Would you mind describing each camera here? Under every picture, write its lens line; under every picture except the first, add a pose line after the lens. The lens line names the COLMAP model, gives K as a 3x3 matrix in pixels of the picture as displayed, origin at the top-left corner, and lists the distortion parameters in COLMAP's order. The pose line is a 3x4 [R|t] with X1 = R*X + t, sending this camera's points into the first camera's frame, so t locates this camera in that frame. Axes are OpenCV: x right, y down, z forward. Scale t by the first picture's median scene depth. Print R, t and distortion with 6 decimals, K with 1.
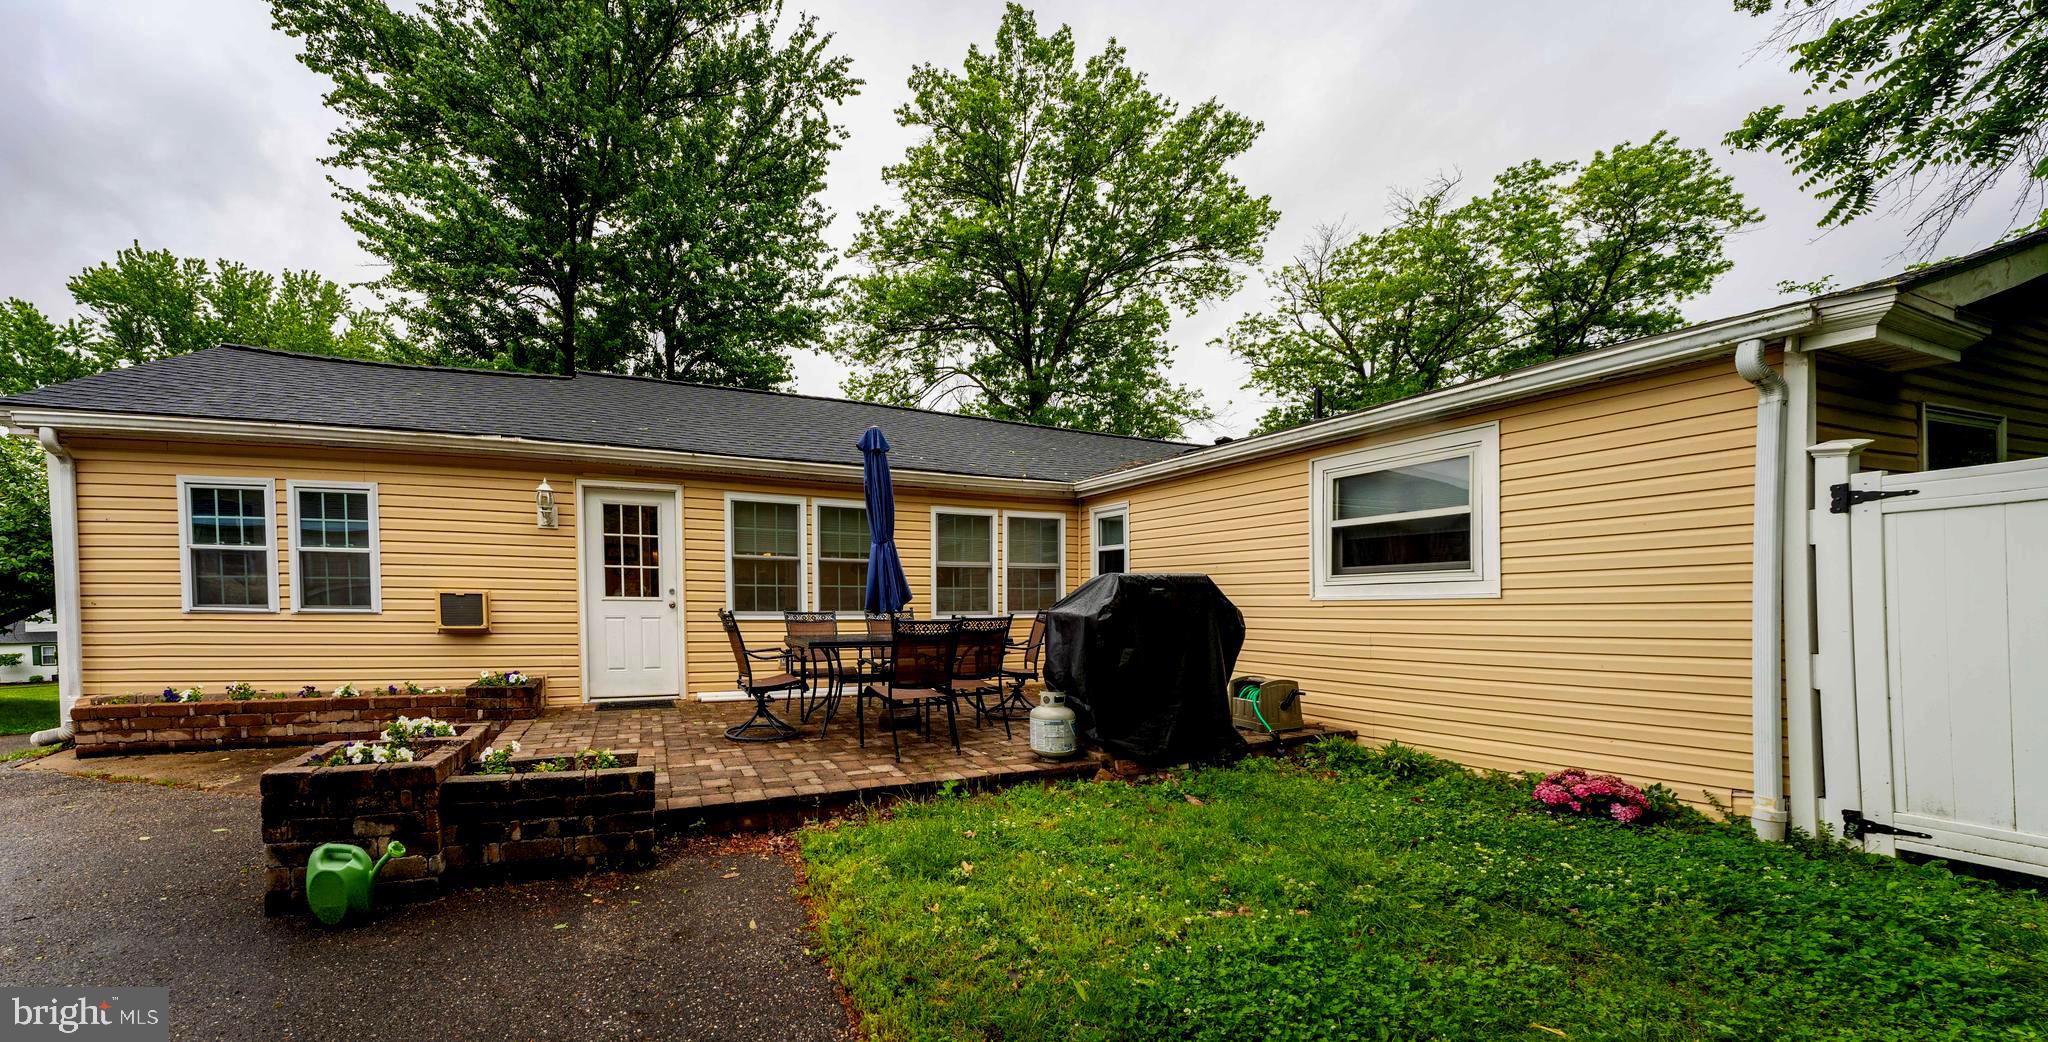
lens RADIAL K [[856.3, 0, 1022.6], [0, 856.3, 587.9], [0, 0, 1]] dist [-0.045279, 0.000111]
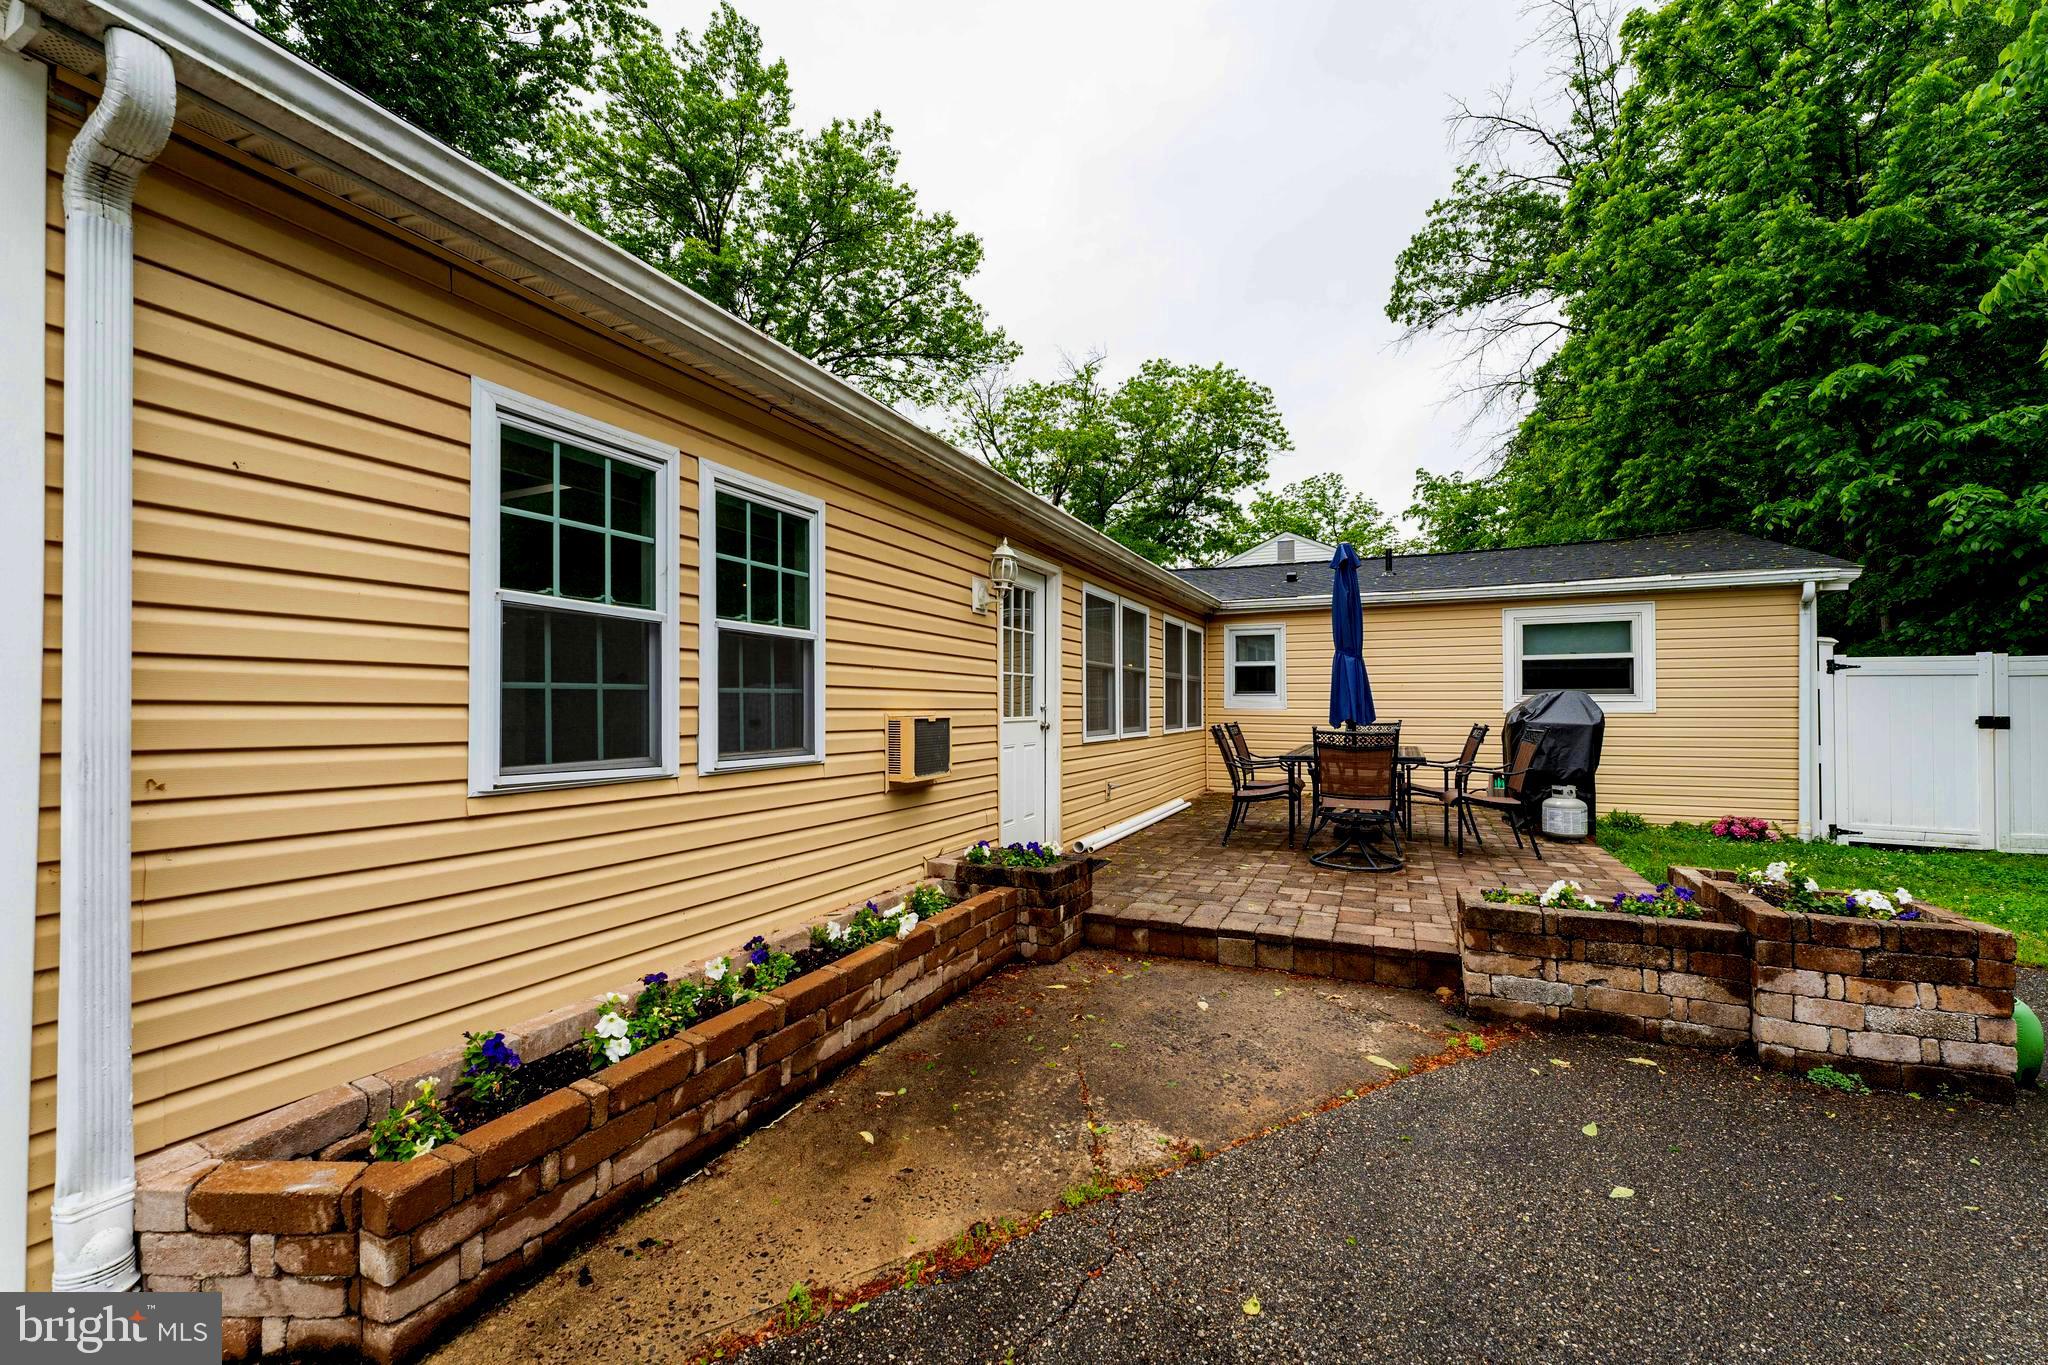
lens RADIAL K [[824.6, 0, 1024.0], [0, 824.6, 682.5], [0, 0, 1]] dist [-0.002964, -0.000148]
pose [[0.709254, 0.015405, 0.704785, -1.070015], [-0.017956, 0.999832, -0.003784, -0.017395], [-0.704724, -0.009971, 0.709411, 0.578970]]
